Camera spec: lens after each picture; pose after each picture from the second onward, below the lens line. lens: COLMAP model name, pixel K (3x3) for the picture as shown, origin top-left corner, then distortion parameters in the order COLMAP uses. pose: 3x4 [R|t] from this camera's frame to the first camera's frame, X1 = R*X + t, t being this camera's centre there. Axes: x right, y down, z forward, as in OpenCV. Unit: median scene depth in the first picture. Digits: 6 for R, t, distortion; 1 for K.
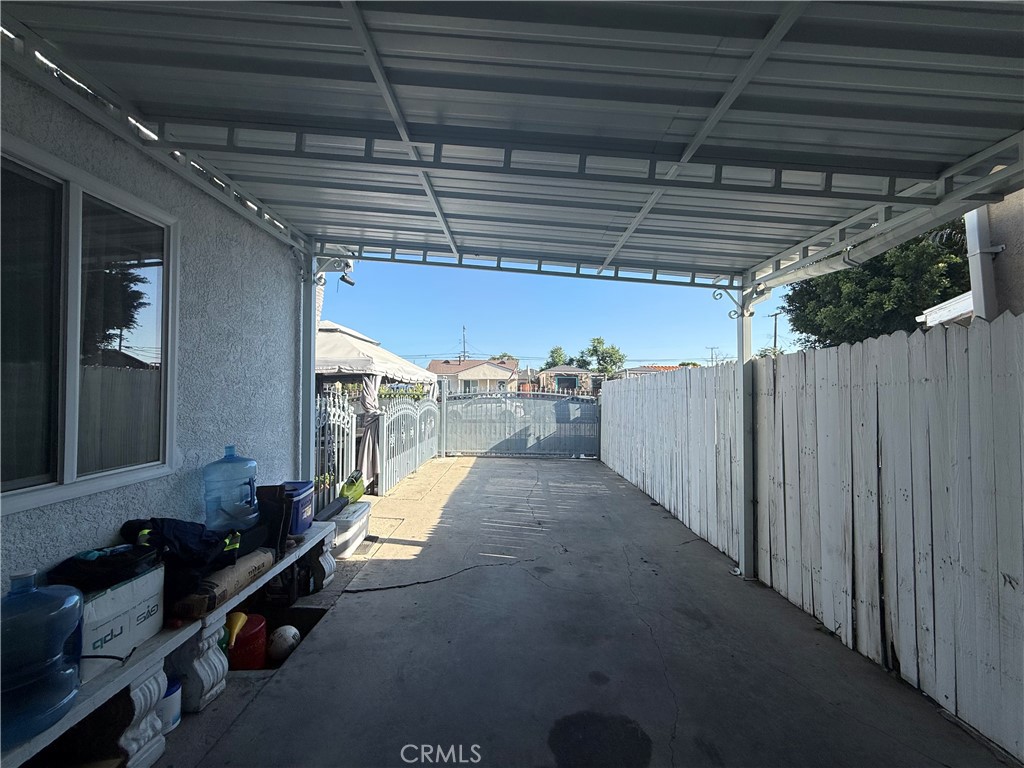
lens RADIAL K [[408.0, 0, 511.9], [0, 408.0, 386.3], [0, 0, 1]] dist [0.000134, 0.000157]
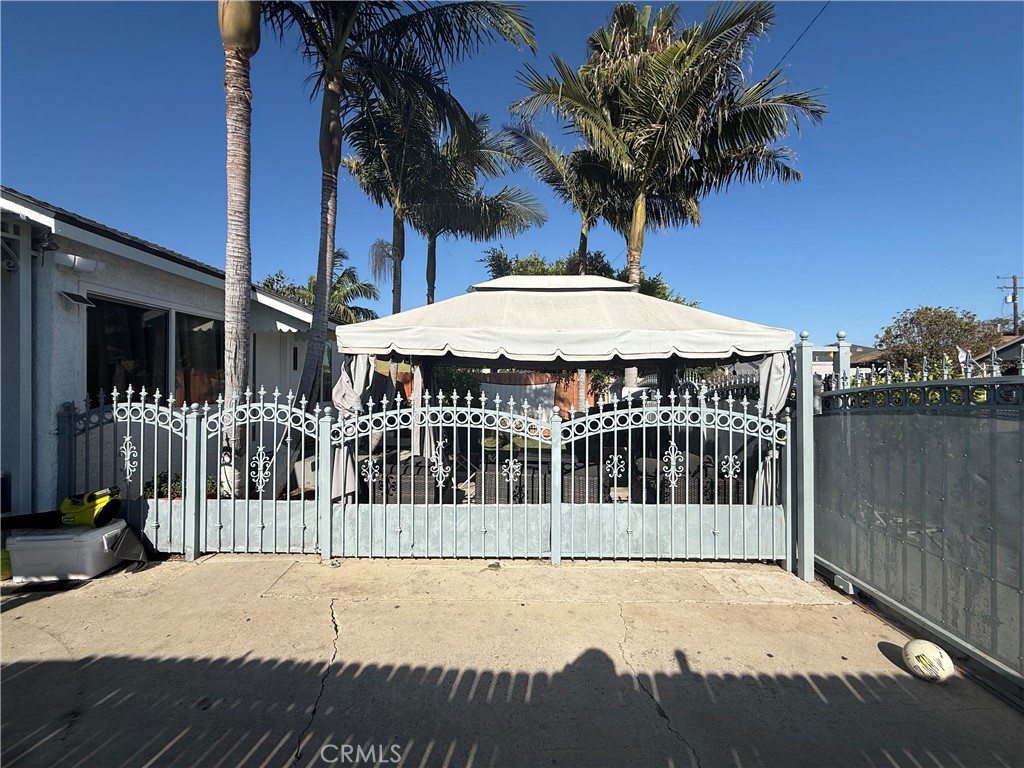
lens RADIAL K [[408.0, 0, 511.9], [0, 408.0, 386.3], [0, 0, 1]] dist [0.000134, 0.000157]
pose [[-0.003248, 0.001740, -0.999993, 0.169065], [0.017778, 0.999841, 0.001682, 0.014021], [0.999837, -0.017772, -0.003278, 0.793968]]
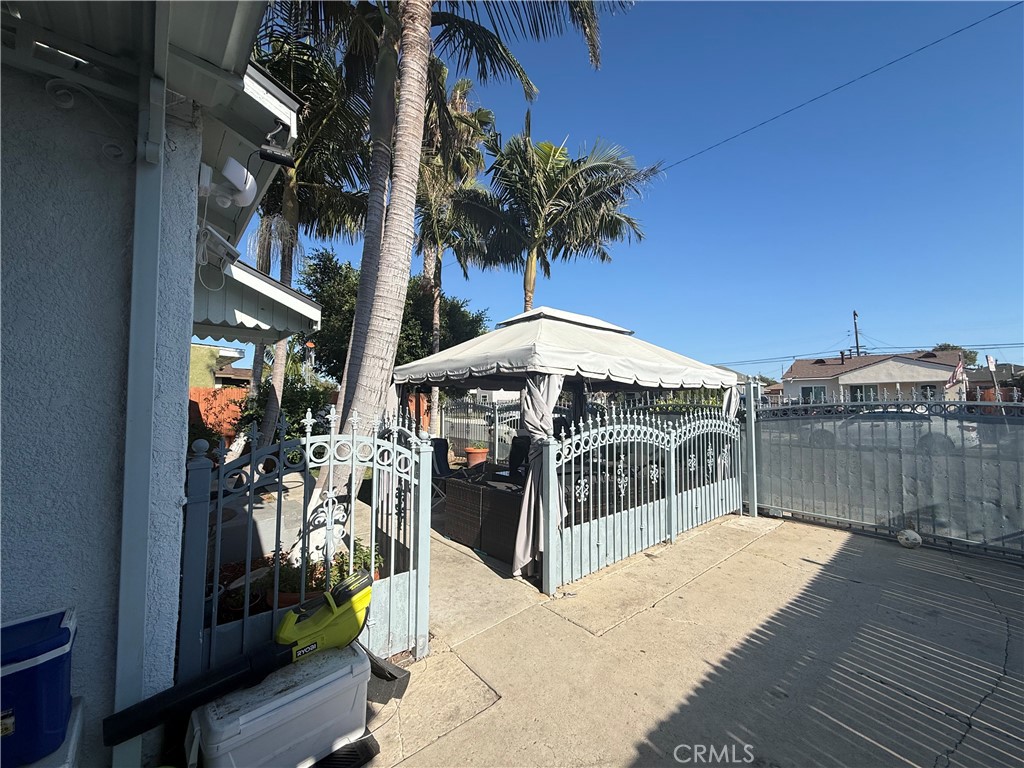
lens RADIAL K [[408.0, 0, 511.9], [0, 408.0, 386.3], [0, 0, 1]] dist [0.000134, 0.000157]
pose [[0.669137, -0.035888, -0.742272, 0.040716], [0.015027, 0.999282, -0.034767, 0.005612], [0.742987, 0.012110, 0.669197, 0.372739]]
